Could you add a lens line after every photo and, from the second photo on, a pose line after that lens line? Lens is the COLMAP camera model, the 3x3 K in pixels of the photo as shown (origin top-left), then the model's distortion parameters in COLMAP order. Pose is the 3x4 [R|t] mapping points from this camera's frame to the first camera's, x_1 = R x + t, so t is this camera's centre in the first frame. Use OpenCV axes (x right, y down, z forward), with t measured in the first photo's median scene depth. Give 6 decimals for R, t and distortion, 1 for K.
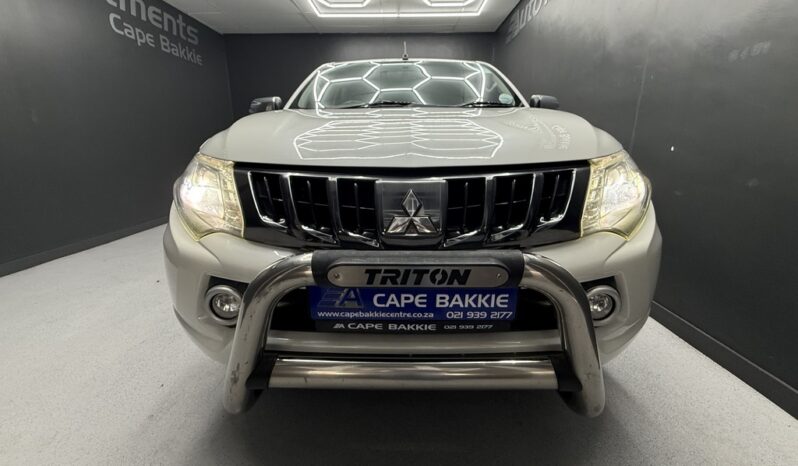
lens RADIAL K [[322.7, 0, 399.3], [0, 322.7, 234.4], [0, 0, 1]] dist [0.001270, -0.000763]
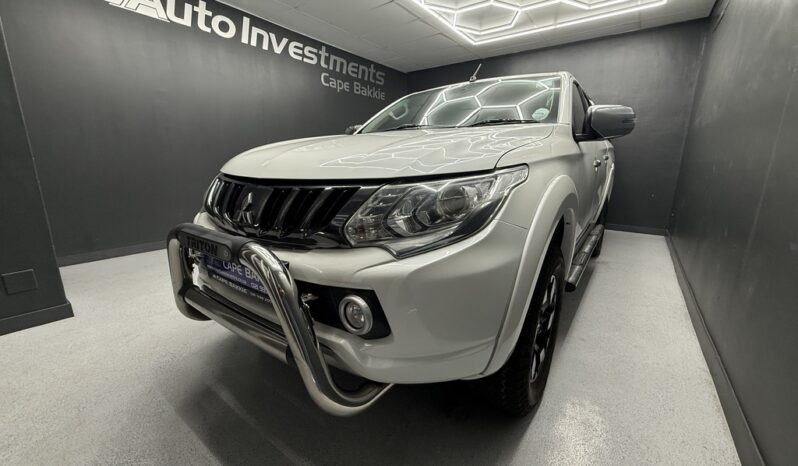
lens RADIAL K [[323.2, 0, 399.0], [0, 323.2, 233.0], [0, 0, 1]] dist [-0.001401, 0.000942]
pose [[0.819351, 0.129101, -0.558566, 0.489918], [-0.159861, 0.987119, -0.006346, -0.018196], [0.550552, 0.094493, 0.829435, 0.060558]]
